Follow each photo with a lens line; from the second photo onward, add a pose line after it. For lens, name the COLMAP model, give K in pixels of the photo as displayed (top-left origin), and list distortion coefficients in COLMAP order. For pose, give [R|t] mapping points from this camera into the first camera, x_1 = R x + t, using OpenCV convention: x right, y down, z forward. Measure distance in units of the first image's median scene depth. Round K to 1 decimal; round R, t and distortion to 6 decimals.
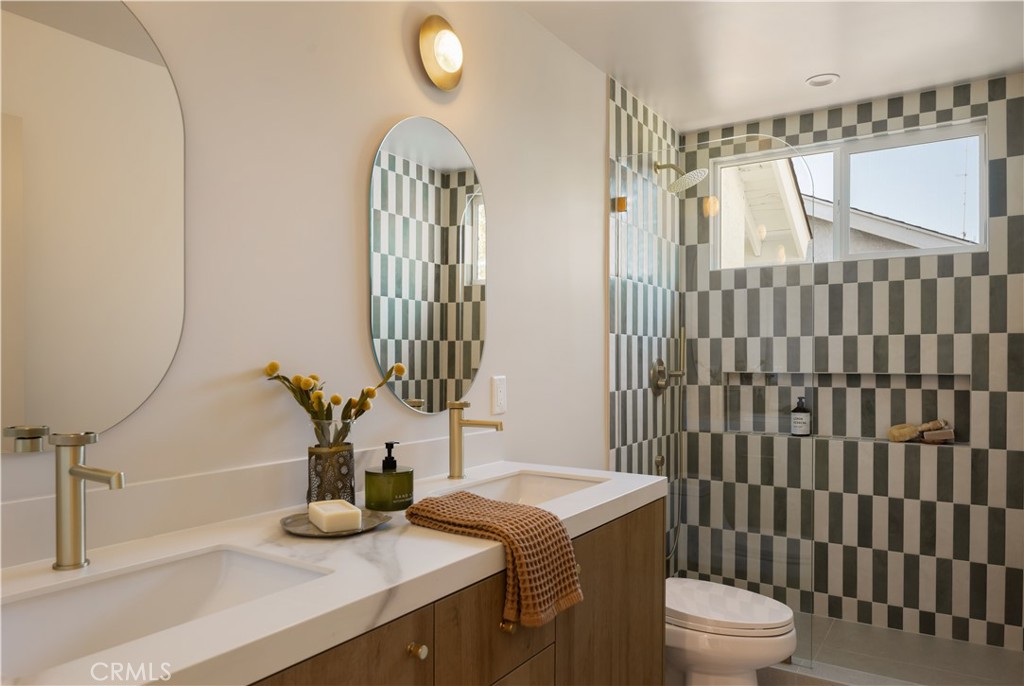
lens RADIAL K [[690.5, 0, 511.5], [0, 690.5, 366.5], [0, 0, 1]] dist [-0.006496, -0.000229]
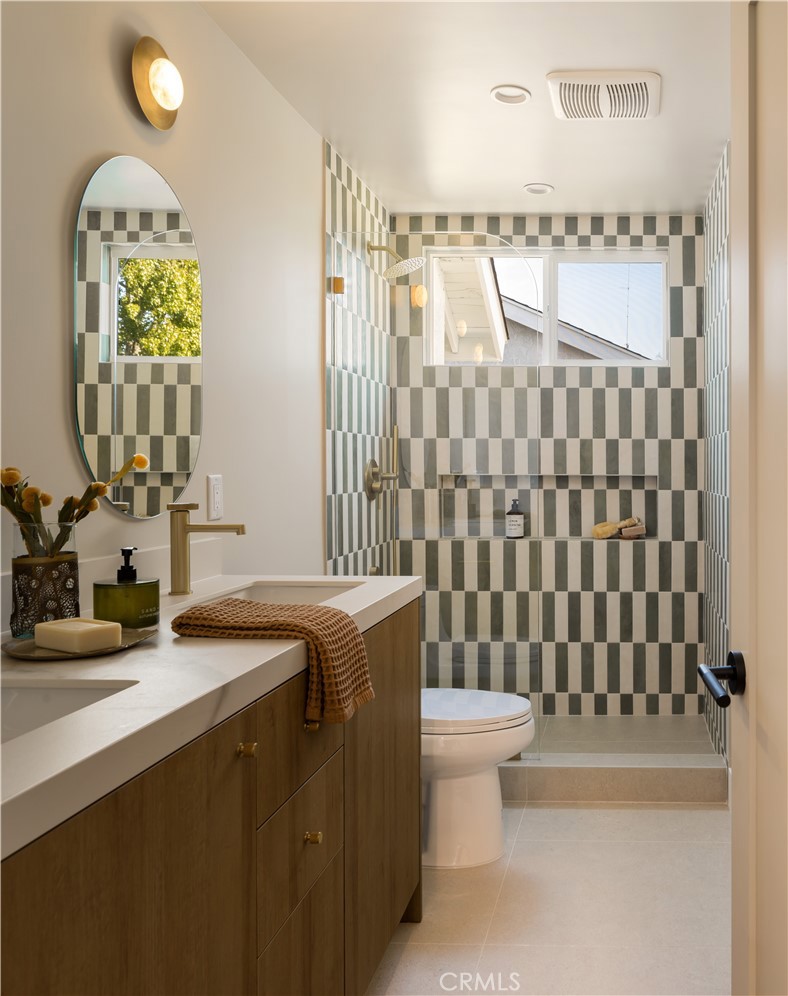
lens RADIAL K [[1383.3, 0, 394.0], [0, 1383.3, 498.0], [0, 0, 1]] dist [0.007735, -0.002813]
pose [[0.839614, 0.009942, 0.543093, -0.805460], [0.001881, 0.999773, -0.021211, 0.083862], [-0.543180, 0.018831, 0.839405, -0.576659]]
